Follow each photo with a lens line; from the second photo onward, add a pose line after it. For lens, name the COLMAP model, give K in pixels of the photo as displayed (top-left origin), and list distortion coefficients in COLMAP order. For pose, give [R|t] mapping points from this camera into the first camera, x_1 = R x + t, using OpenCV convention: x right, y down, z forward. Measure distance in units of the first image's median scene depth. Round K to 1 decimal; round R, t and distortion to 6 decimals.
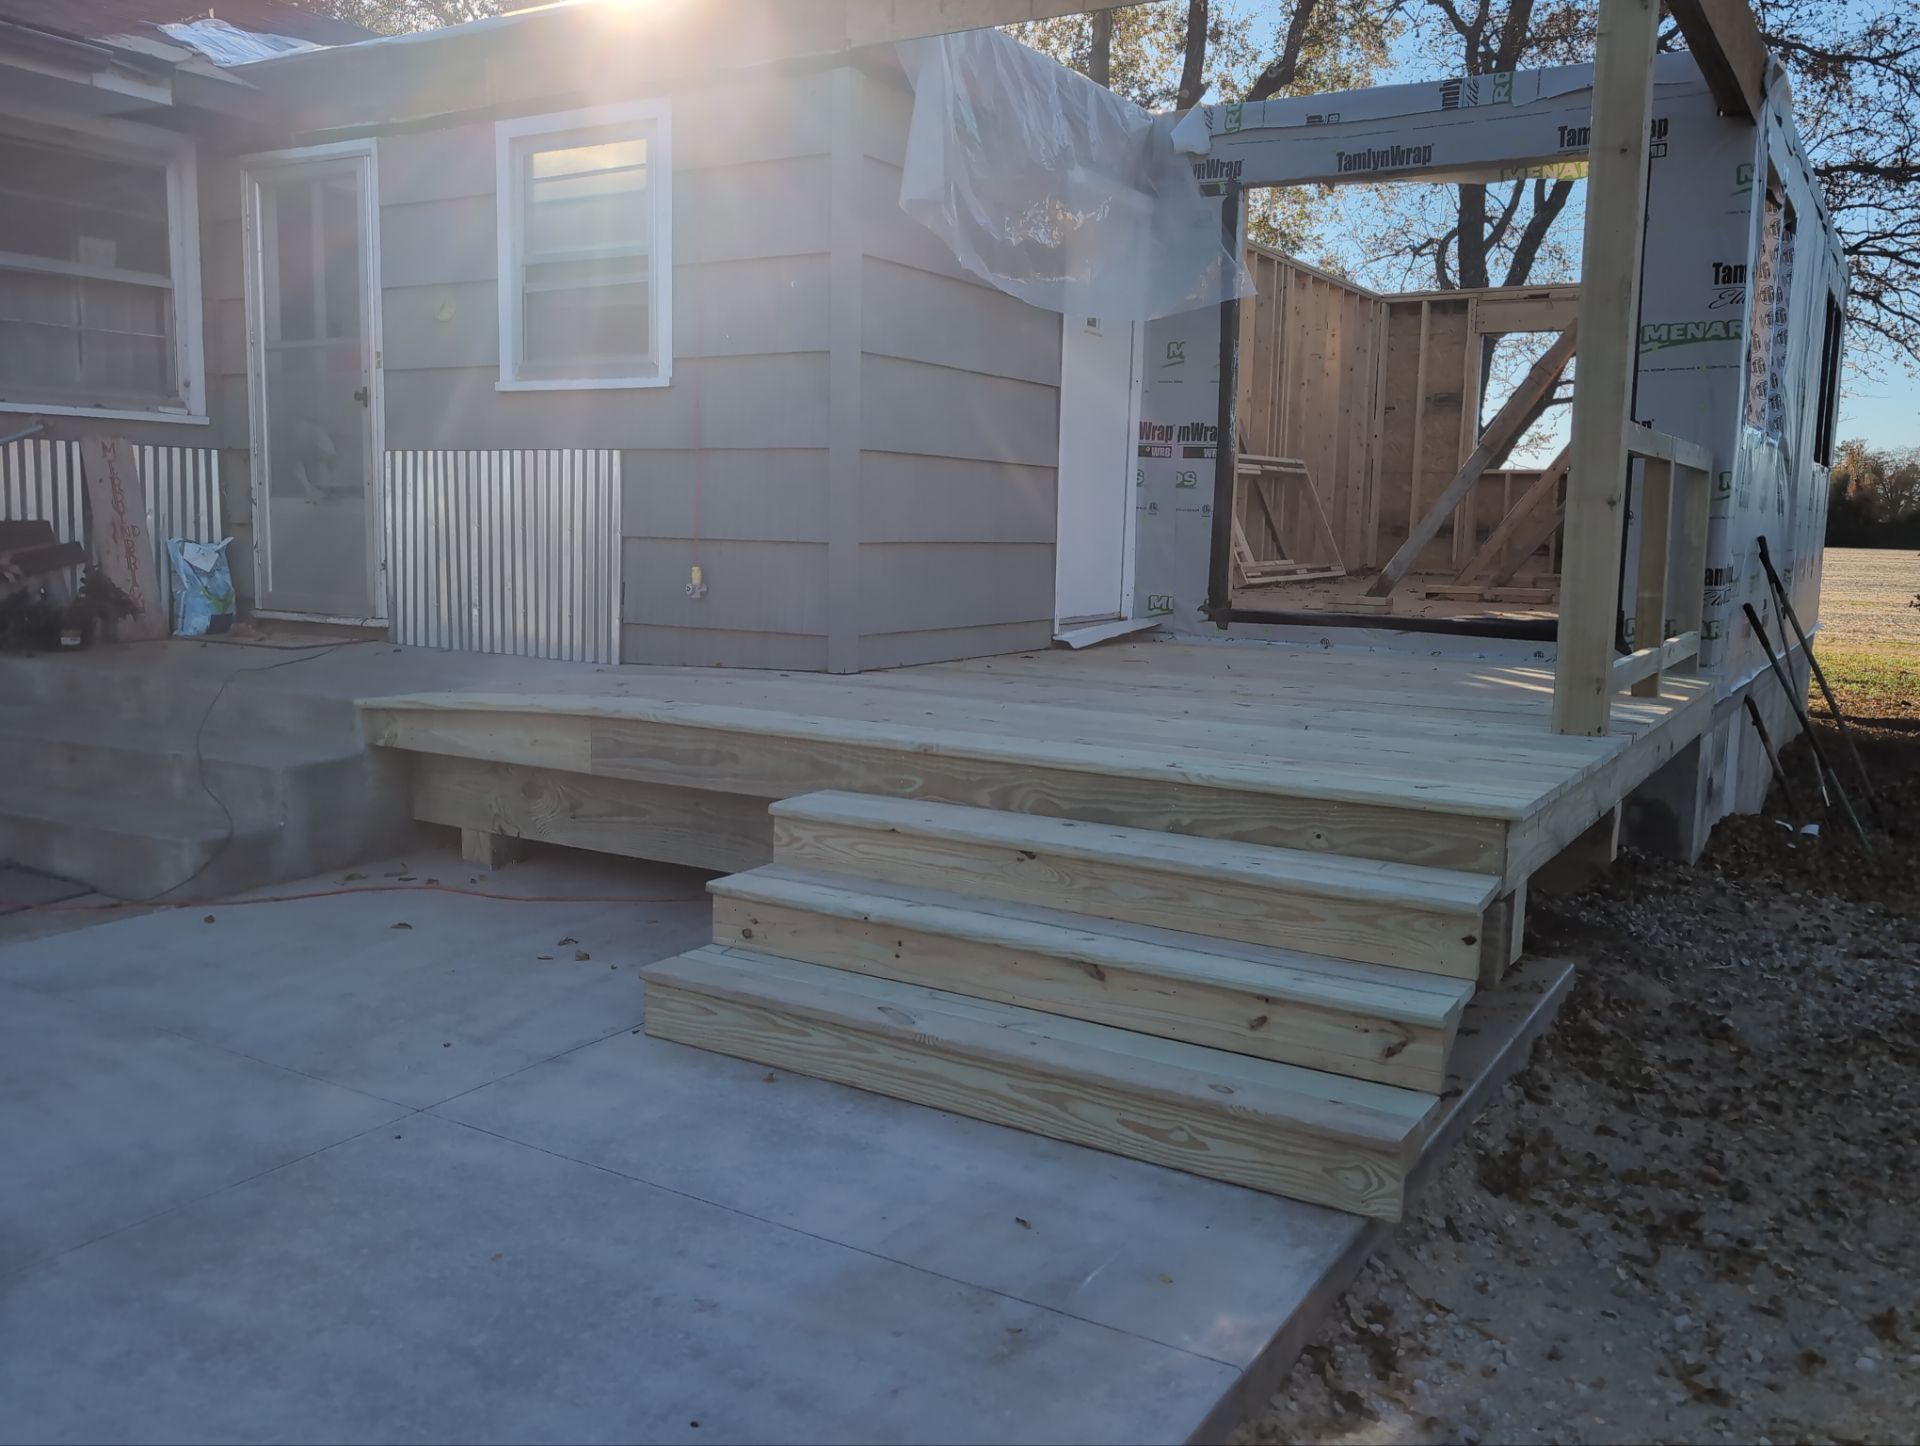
lens RADIAL K [[1607.3, 0, 953.4], [0, 1607.3, 712.3], [0, 0, 1]] dist [0.032622, -0.030021]
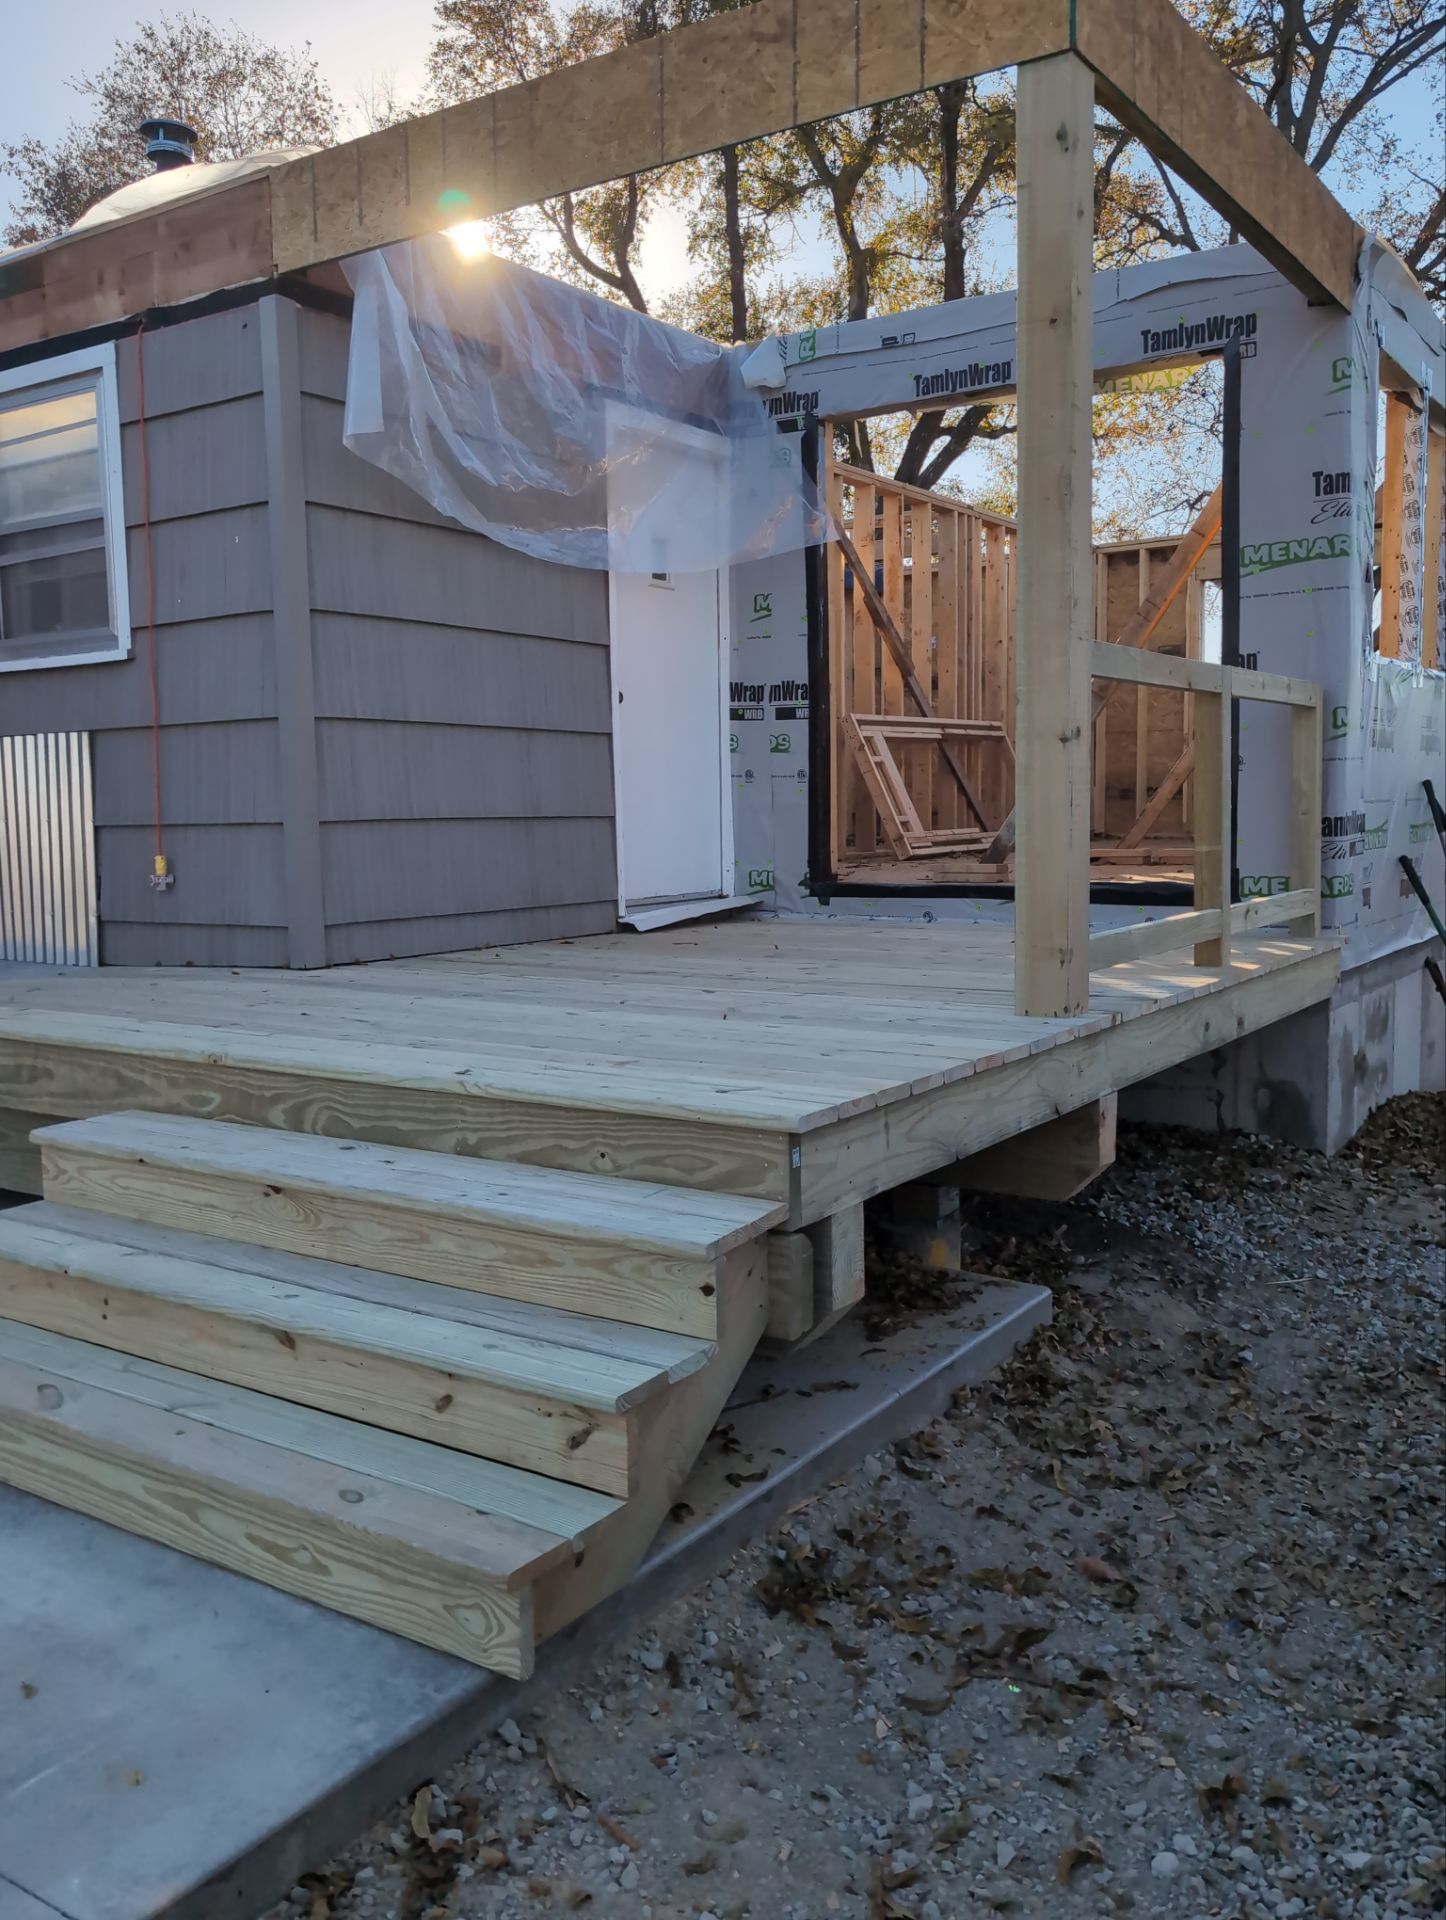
lens RADIAL K [[1607.3, 0, 723.0], [0, 1607.3, 960.0], [0, 0, 1]] dist [0.032622, -0.030021]
pose [[0.997910, -0.033404, -0.055311, 0.283781], [0.032069, 0.999177, -0.024856, 0.000252], [0.056096, 0.023030, 0.998160, 0.162091]]
